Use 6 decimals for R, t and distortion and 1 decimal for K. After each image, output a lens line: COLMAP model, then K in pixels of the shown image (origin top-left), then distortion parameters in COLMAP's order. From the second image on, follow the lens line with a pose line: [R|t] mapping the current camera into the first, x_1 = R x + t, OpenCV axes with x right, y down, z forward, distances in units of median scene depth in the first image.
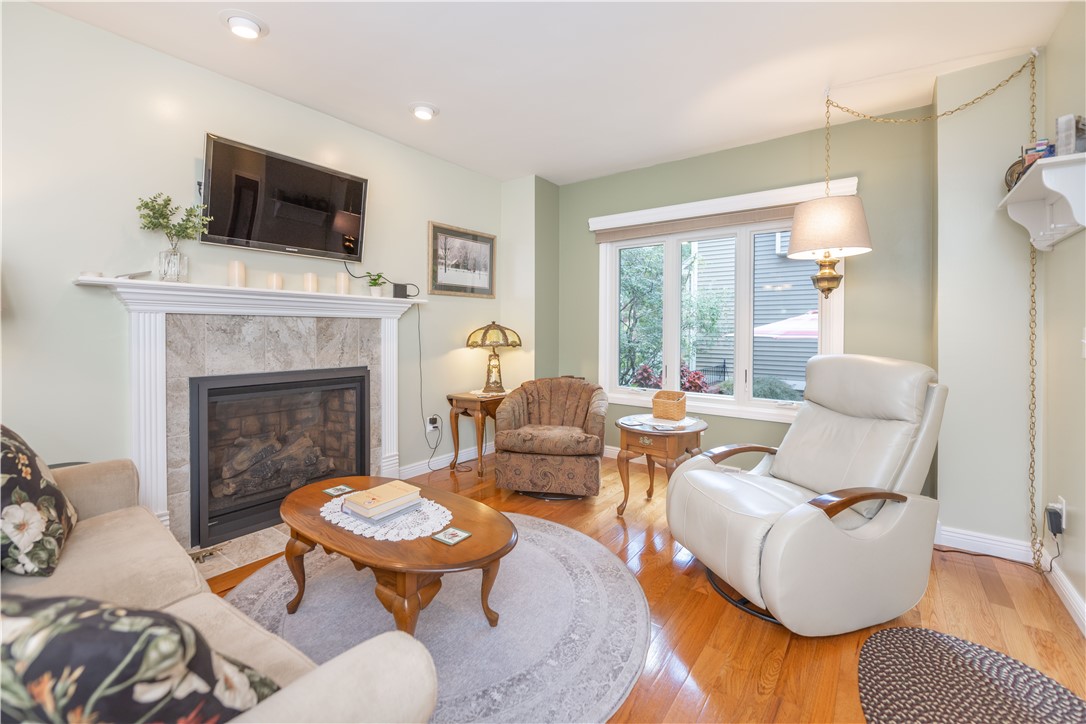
lens RADIAL K [[466.0, 0, 556.5], [0, 466.0, 331.0], [0, 0, 1]] dist [-0.007058, -0.000179]
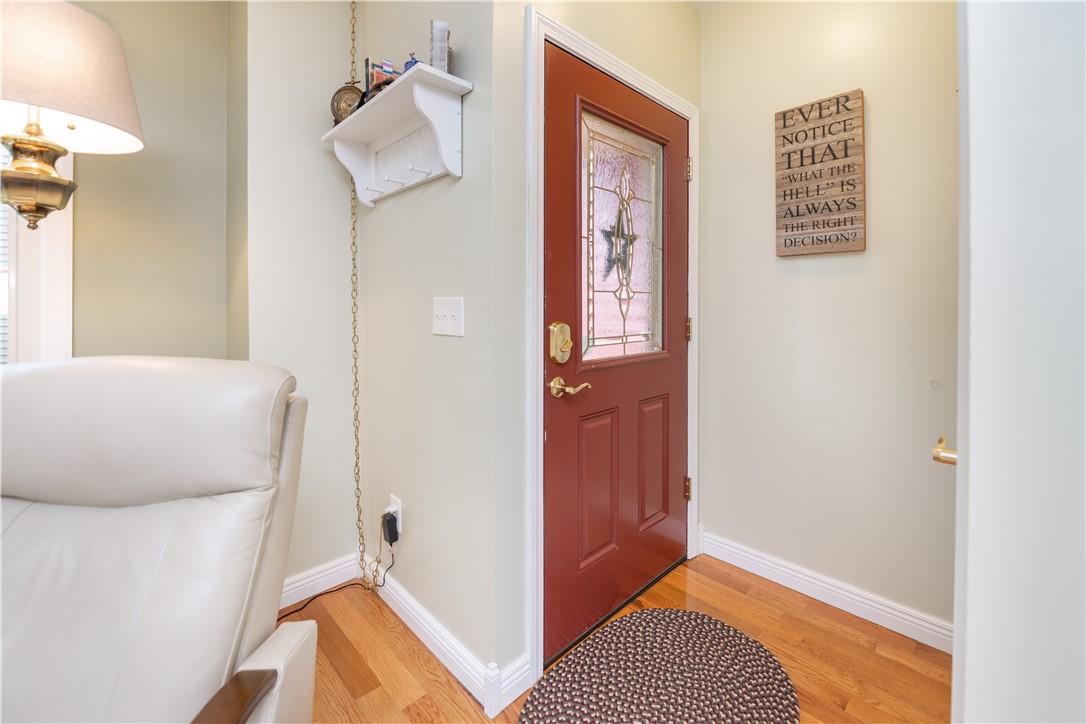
lens RADIAL K [[466.0, 0, 555.7], [0, 466.0, 300.5], [0, 0, 1]] dist [-0.007058, -0.000179]
pose [[0.186277, -0.005132, 0.982484, 0.276261], [0.006976, 0.999968, 0.003900, -0.002629], [-0.982473, 0.006127, 0.186307, 0.489983]]
